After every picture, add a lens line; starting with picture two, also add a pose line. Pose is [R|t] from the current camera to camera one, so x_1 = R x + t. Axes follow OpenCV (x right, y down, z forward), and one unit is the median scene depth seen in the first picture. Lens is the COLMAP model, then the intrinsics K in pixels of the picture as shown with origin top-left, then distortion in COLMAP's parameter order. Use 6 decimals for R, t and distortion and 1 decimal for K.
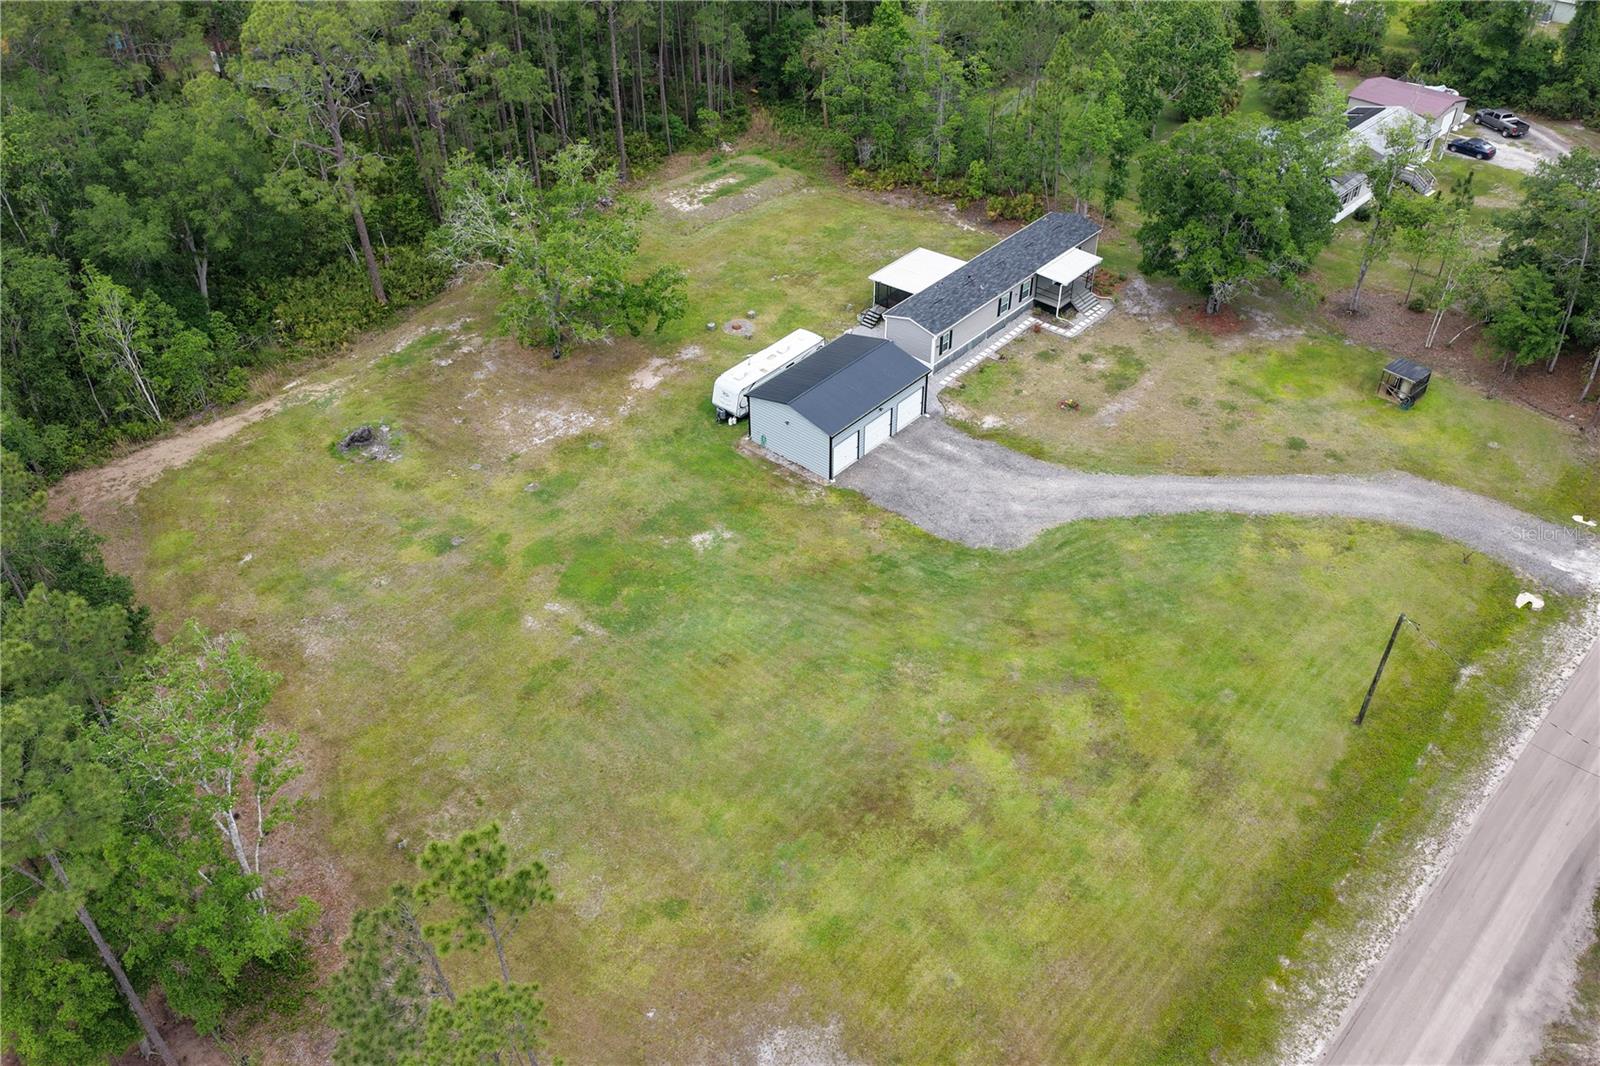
lens RADIAL K [[1328.8, 0, 800.0], [0, 1328.8, 533.0], [0, 0, 1]] dist [-0.007471, 0.016138]
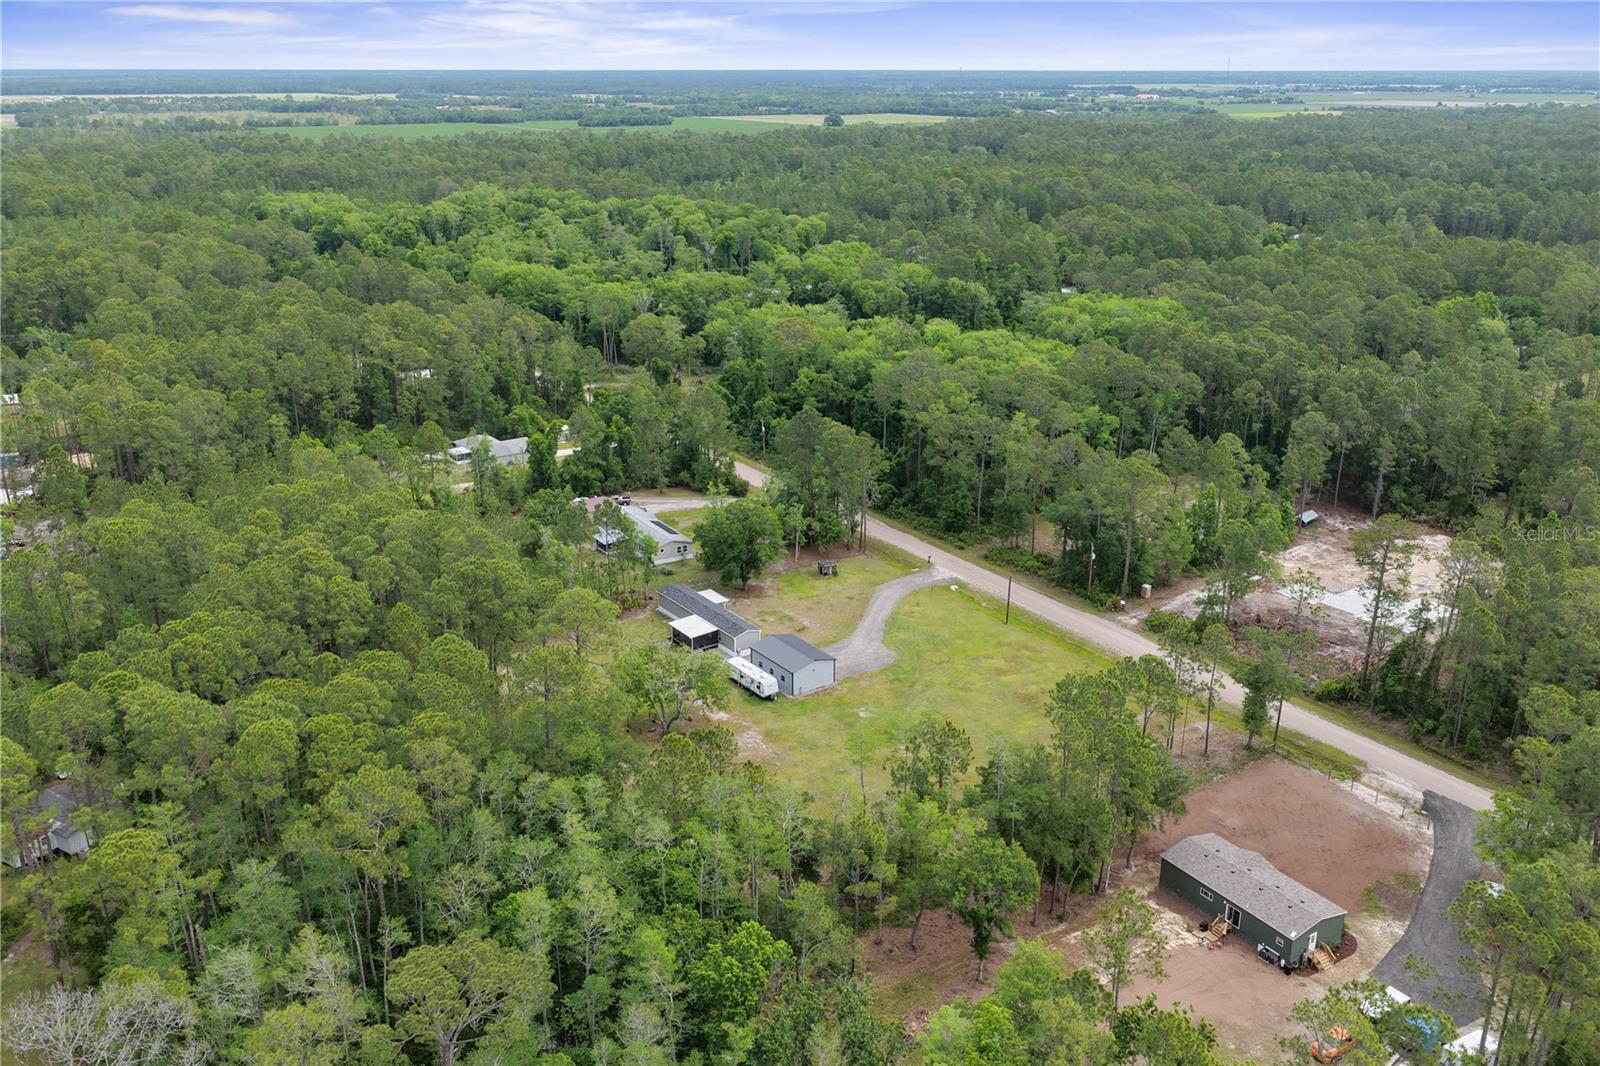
lens RADIAL K [[1328.8, 0, 800.0], [0, 1328.8, 533.0], [0, 0, 1]] dist [-0.007471, 0.016138]
pose [[0.232183, -0.314087, 0.920565, -1.949599], [0.604693, 0.787920, 0.116315, -0.528727], [-0.761864, 0.529653, 0.372868, 0.126911]]
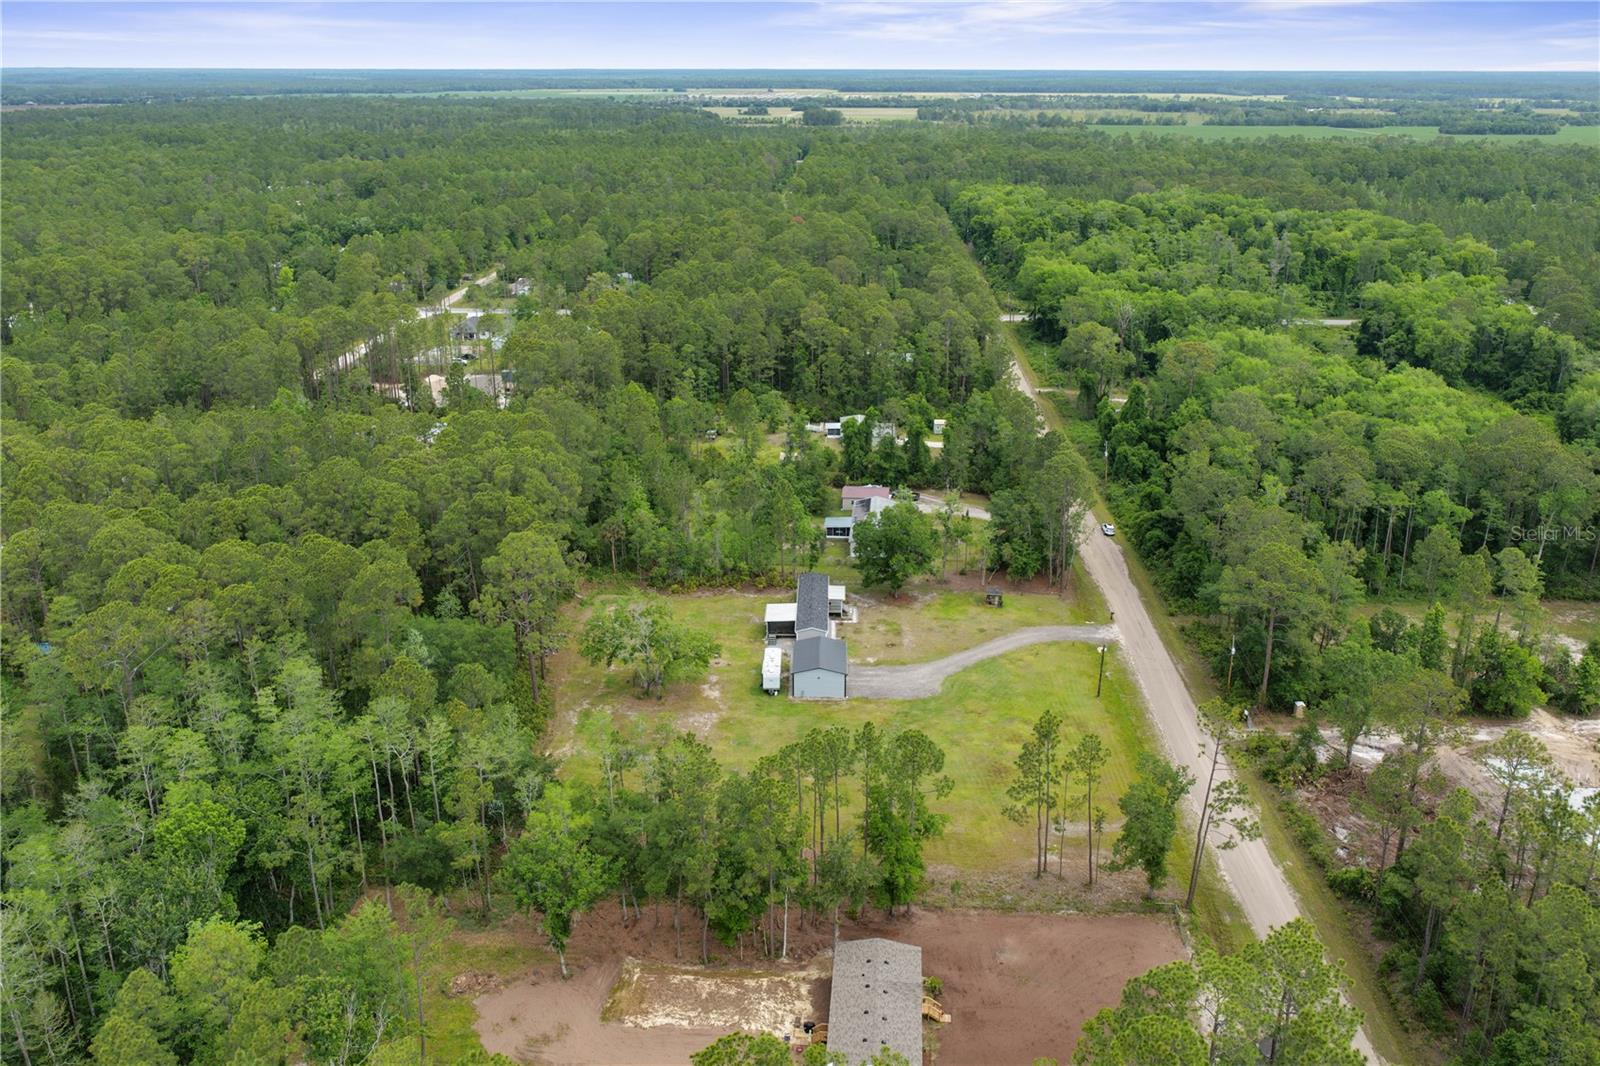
lens RADIAL K [[1328.8, 0, 800.0], [0, 1328.8, 533.0], [0, 0, 1]] dist [-0.007471, 0.016138]
pose [[0.771856, -0.201227, 0.603113, -1.275396], [0.389816, 0.899161, -0.198879, 0.120606], [-0.502276, 0.388609, 0.772465, -0.691800]]
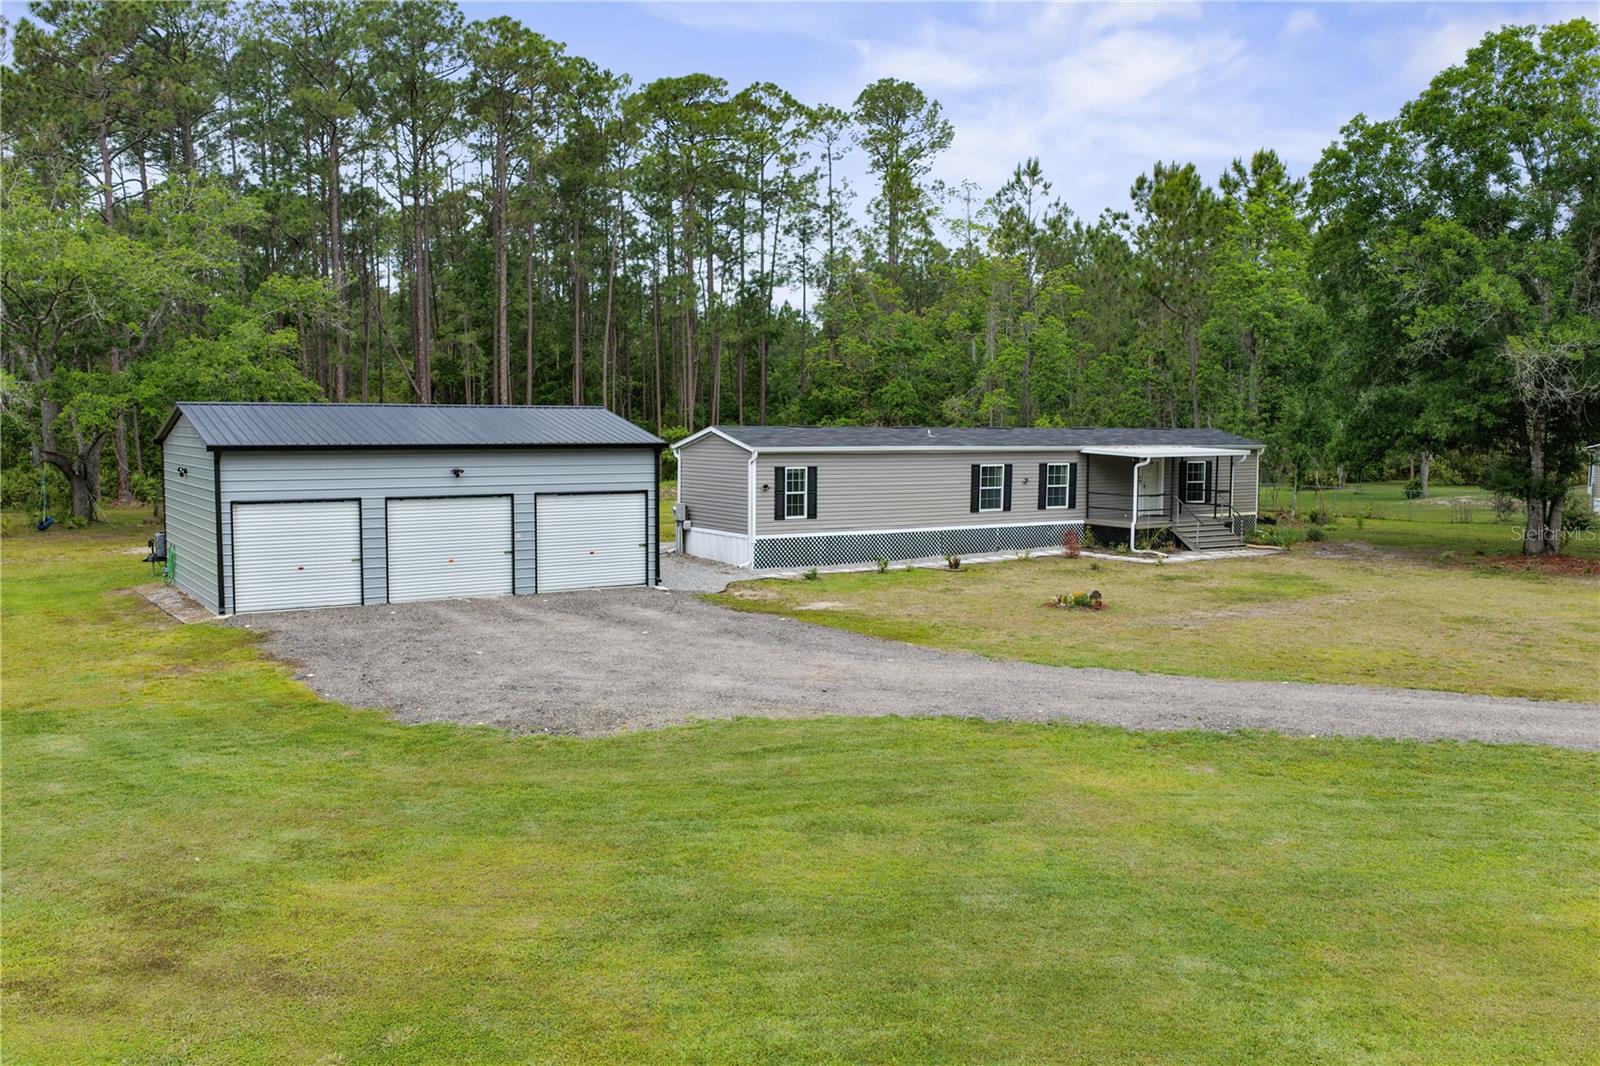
lens RADIAL K [[1328.8, 0, 800.0], [0, 1328.8, 533.0], [0, 0, 1]] dist [-0.007471, 0.016138]
pose [[0.963461, 0.031653, -0.265971, 0.251908], [-0.174004, 0.828881, -0.531676, 0.092581], [0.203629, 0.558529, 0.804102, 0.789154]]
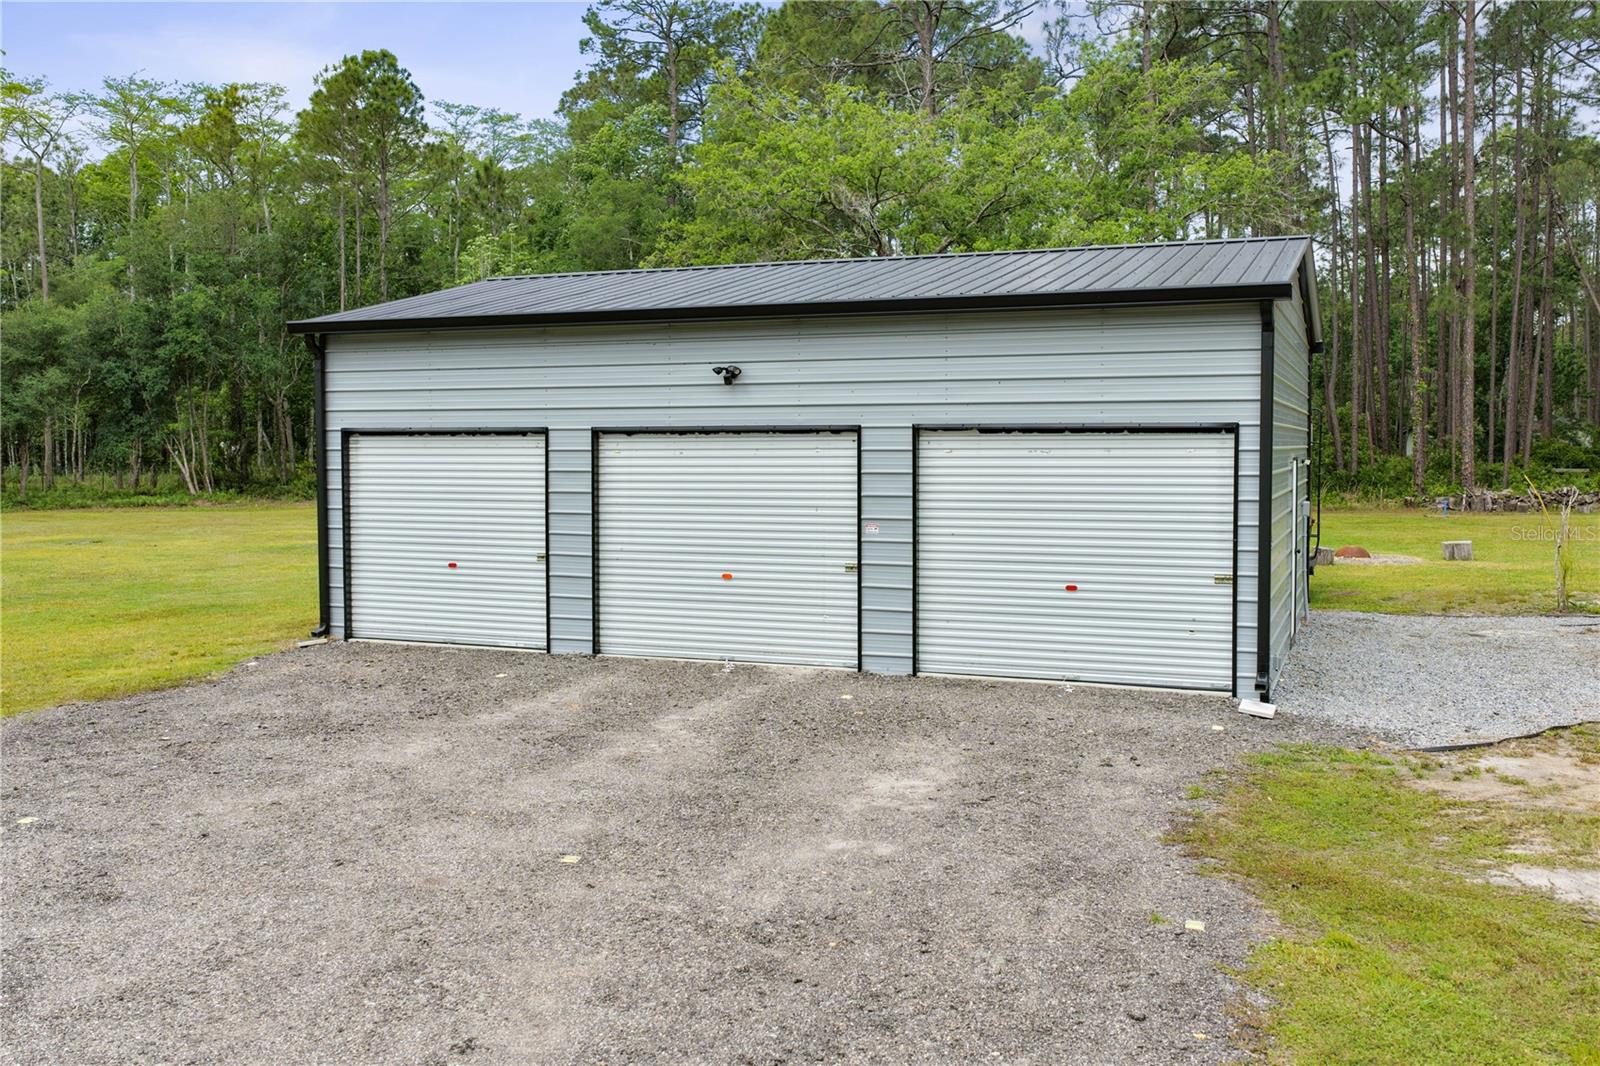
lens RADIAL K [[1328.8, 0, 800.0], [0, 1328.8, 533.0], [0, 0, 1]] dist [-0.007471, 0.016138]
pose [[0.366617, 0.066362, -0.928002, 0.215071], [-0.581033, 0.795353, -0.172667, -0.060498], [0.726631, 0.602502, 0.330149, 1.018271]]
